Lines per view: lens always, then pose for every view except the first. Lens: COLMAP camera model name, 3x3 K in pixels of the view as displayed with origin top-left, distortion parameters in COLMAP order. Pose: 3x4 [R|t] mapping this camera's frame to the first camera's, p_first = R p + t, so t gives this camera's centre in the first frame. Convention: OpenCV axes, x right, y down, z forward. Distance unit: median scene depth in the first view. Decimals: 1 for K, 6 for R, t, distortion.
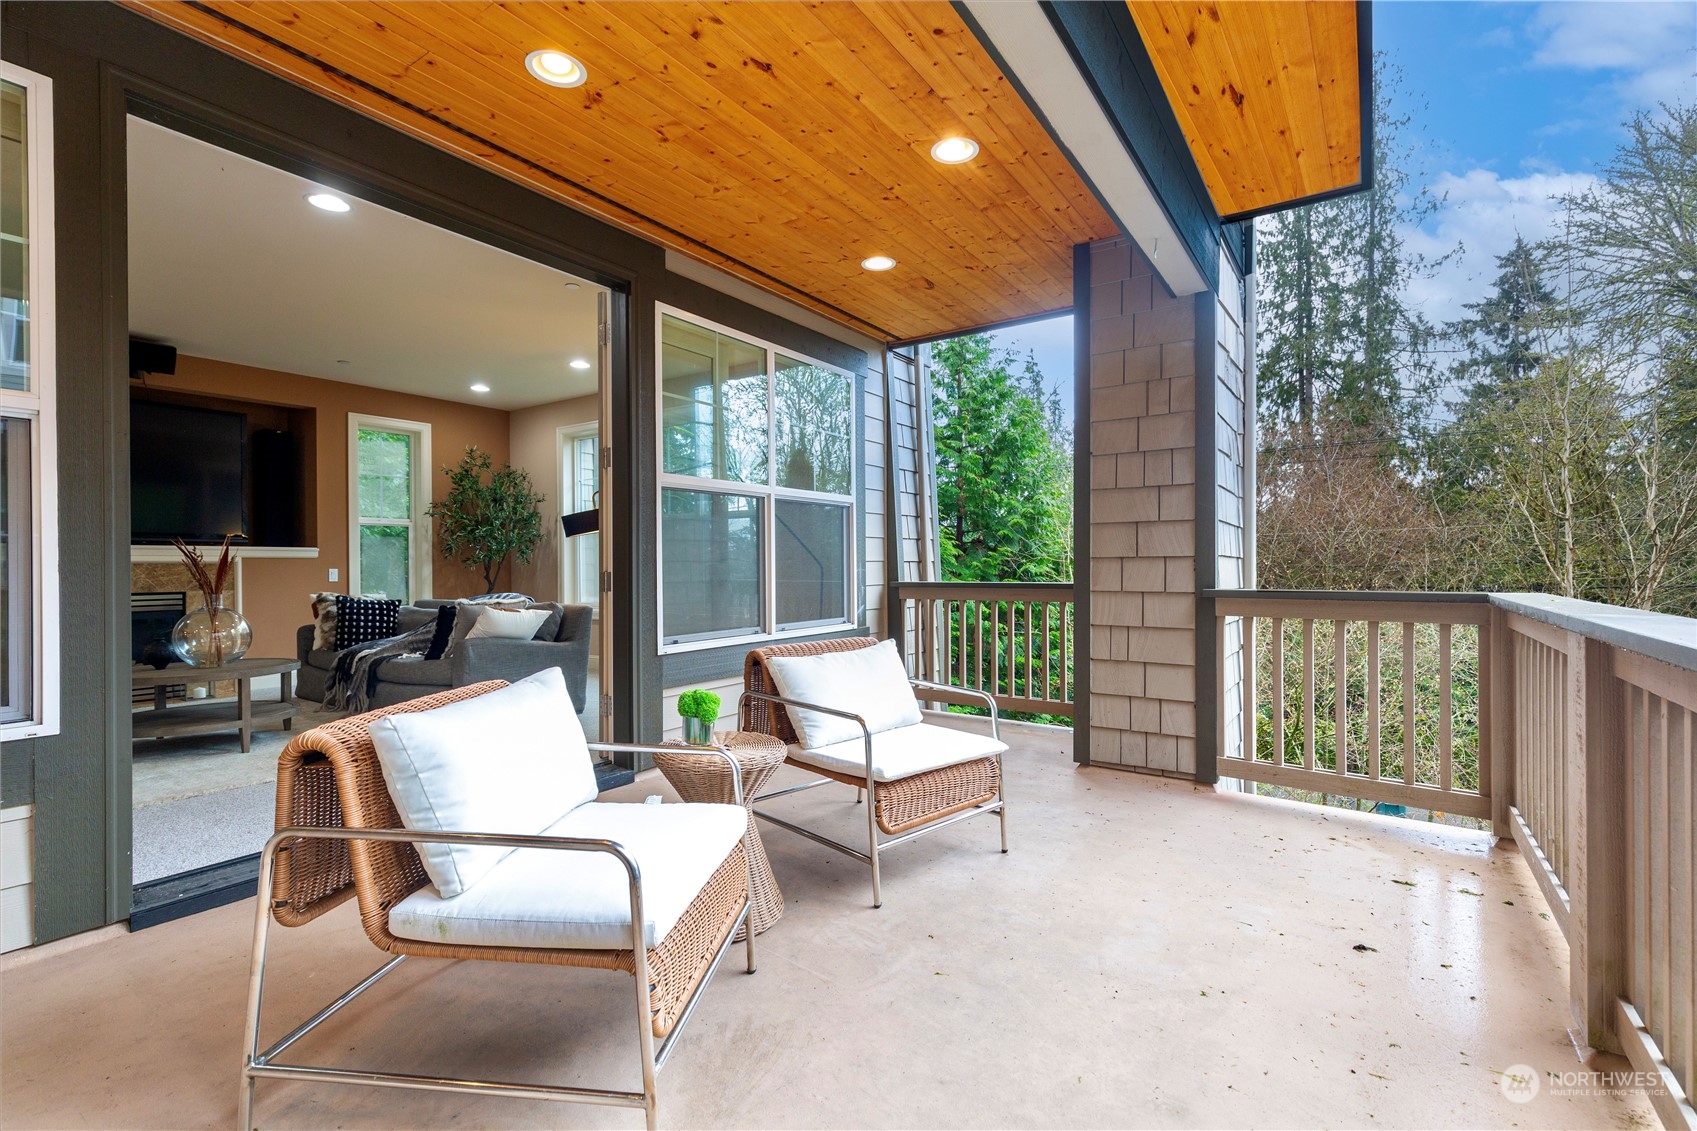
lens RADIAL K [[764.2, 0, 875.7], [0, 764.2, 564.6], [0, 0, 1]] dist [0.007305, -0.000745]
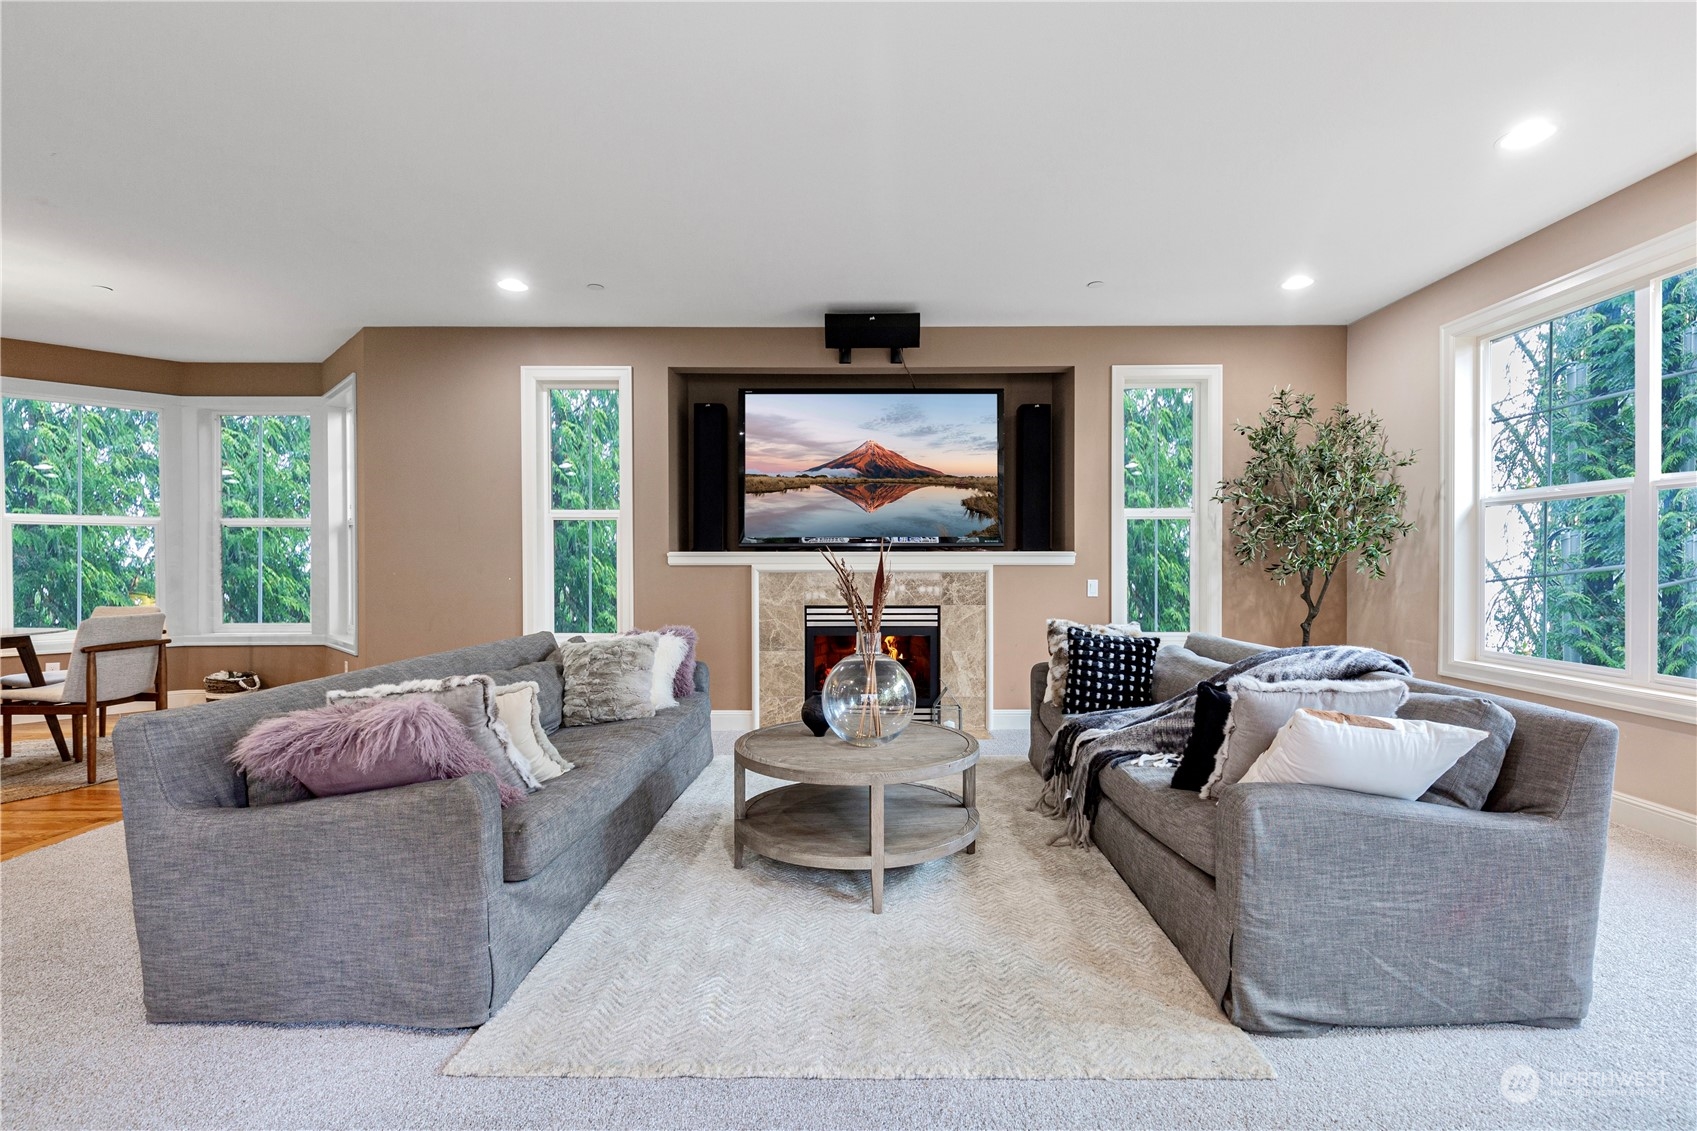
lens RADIAL K [[764.2, 0, 861.3], [0, 764.2, 571.2], [0, 0, 1]] dist [0.007305, -0.000745]
pose [[0.542949, 0.015960, -0.839614, -0.265068], [-0.002263, 0.999844, 0.017543, -0.019593], [0.839763, -0.007624, 0.542900, 0.524691]]
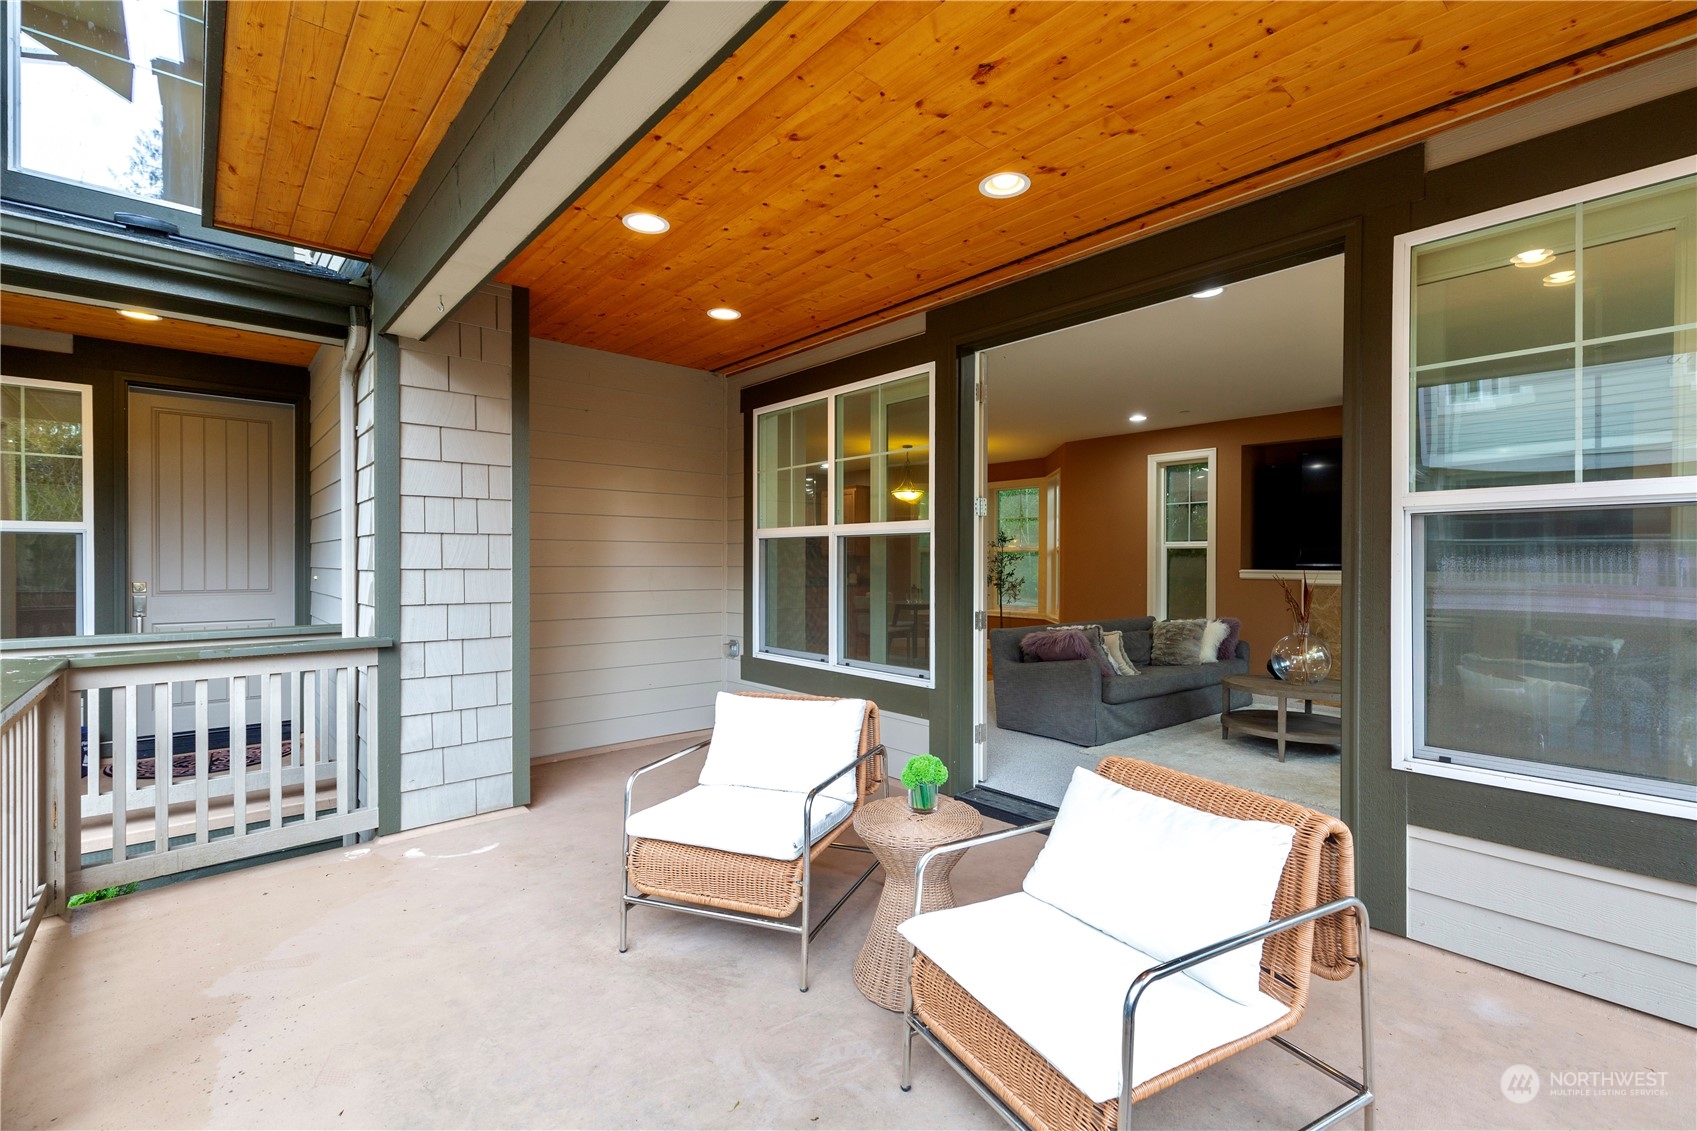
lens RADIAL K [[764.2, 0, 850.2], [0, 764.2, 562.8], [0, 0, 1]] dist [0.007305, -0.000745]
pose [[-0.278860, 0.006526, -0.960309, 0.360978], [-0.002825, 0.999967, 0.007616, -0.047868], [0.960327, 0.004837, -0.278833, 0.541254]]
